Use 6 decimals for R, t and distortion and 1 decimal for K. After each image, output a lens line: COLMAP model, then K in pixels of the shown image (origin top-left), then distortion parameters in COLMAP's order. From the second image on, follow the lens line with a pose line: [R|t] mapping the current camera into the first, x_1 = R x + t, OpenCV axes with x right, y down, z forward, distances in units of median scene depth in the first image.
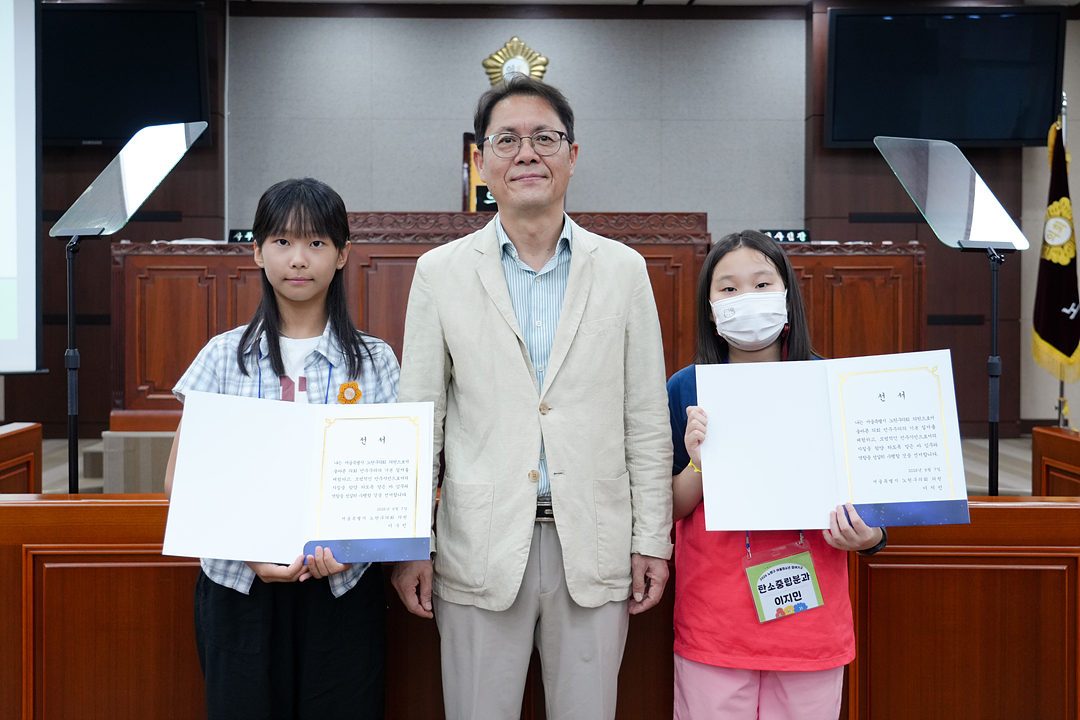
lens RADIAL K [[1134.3, 0, 525.2], [0, 1134.3, 333.7], [0, 0, 1]] dist [0.000791, 0.000000]
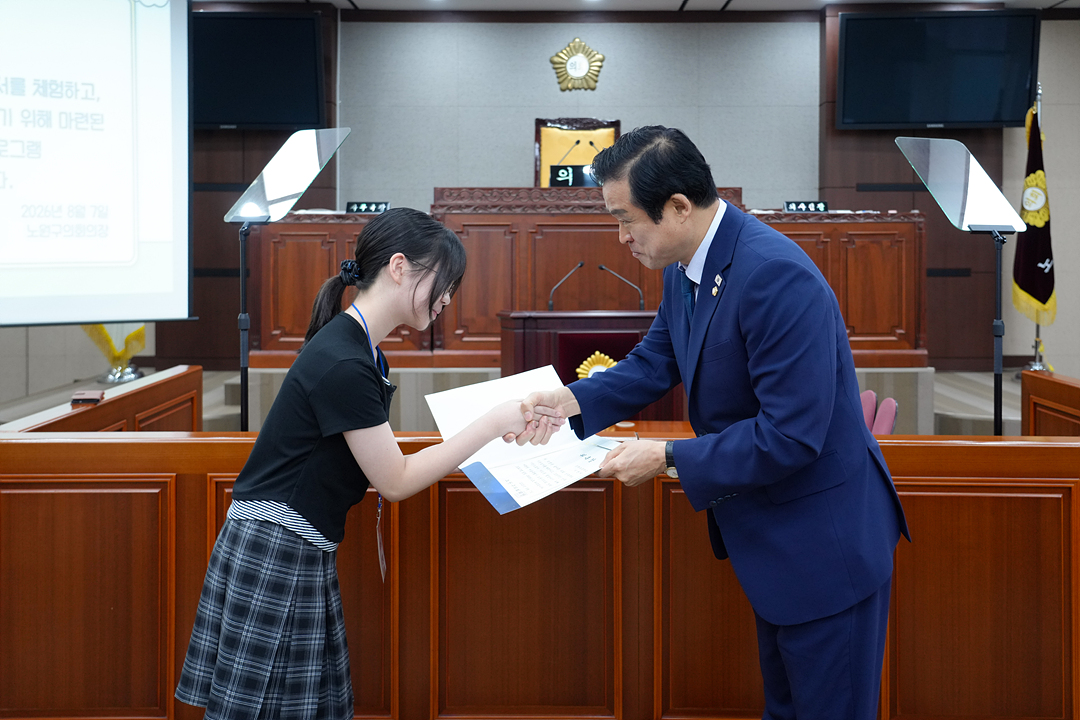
lens RADIAL K [[953.9, 0, 554.3], [0, 953.9, 267.4], [0, 0, 1]] dist [0.020496, -0.016087]
pose [[0.999852, -0.000314, -0.017226, -0.021139], [0.000175, 0.999967, -0.008101, -0.013329], [0.017228, 0.008097, 0.999819, -0.016488]]
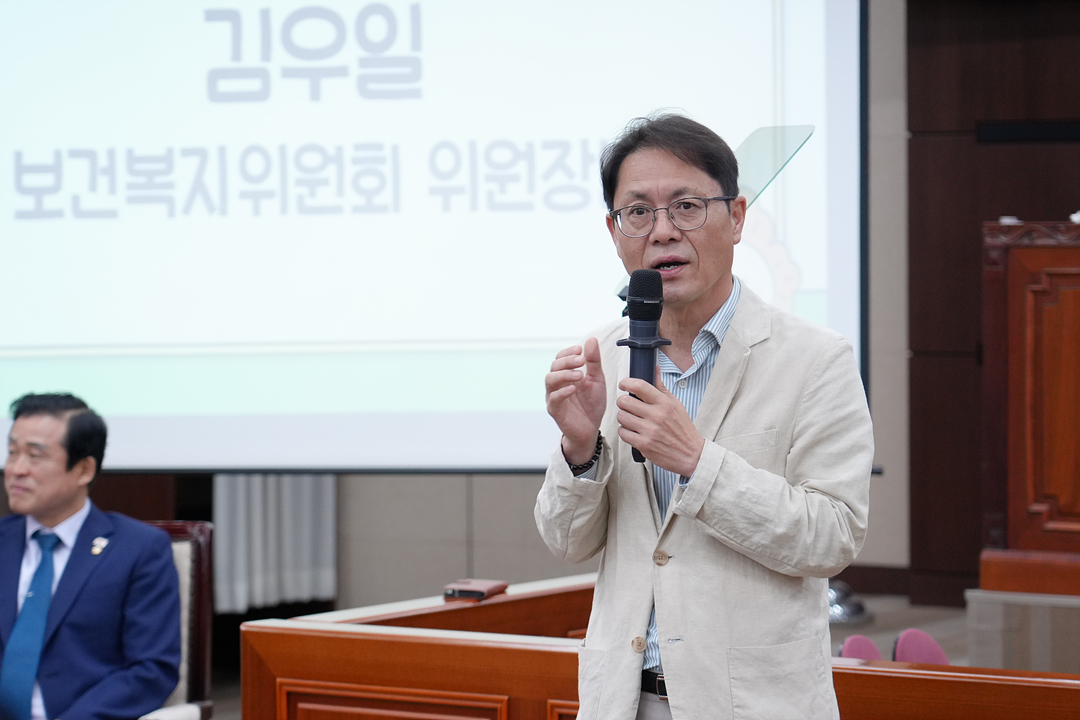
lens RADIAL K [[3836.3, 0, 546.3], [0, 3836.3, 357.0], [0, 0, 1]] dist [-0.193688, 0.000000]
pose [[0.800792, 0.012603, -0.598810, 0.497823], [-0.009533, 0.999920, 0.008296, -0.031153], [0.598867, -0.000935, 0.800848, -0.487472]]
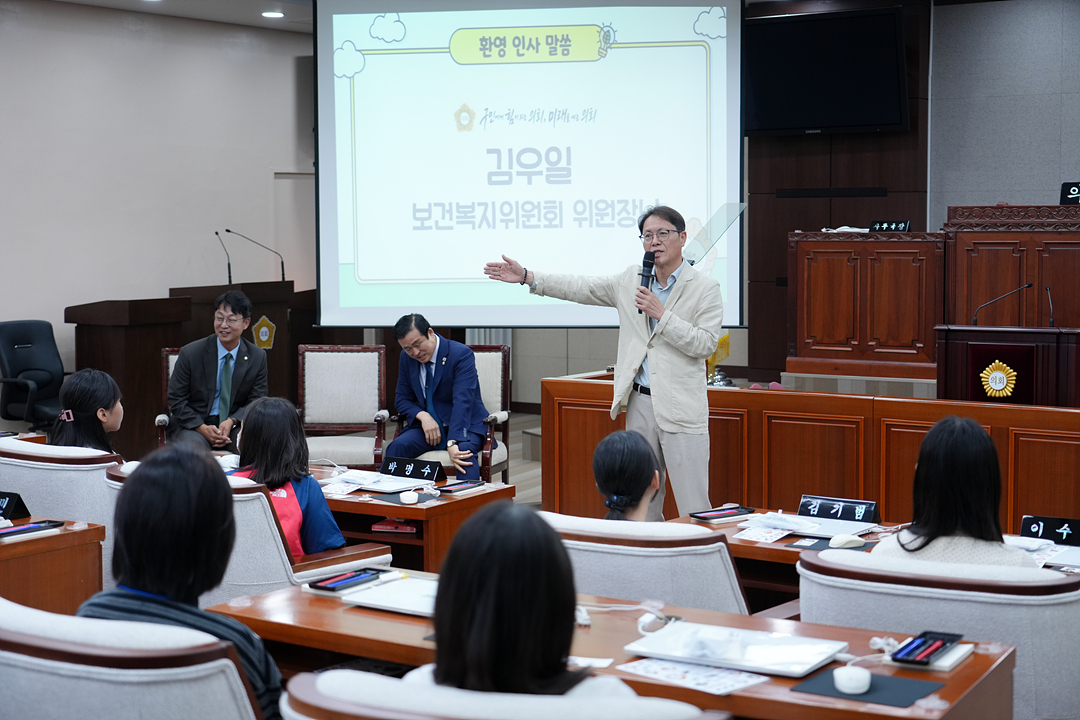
lens RADIAL K [[1872.1, 0, 528.8], [0, 1872.1, 366.4], [0, 0, 1]] dist [0.065547, 0.000000]
pose [[0.804969, 0.042178, -0.591816, 0.689631], [-0.010420, 0.998321, 0.056975, -0.043604], [0.593225, -0.039696, 0.804057, -0.948336]]
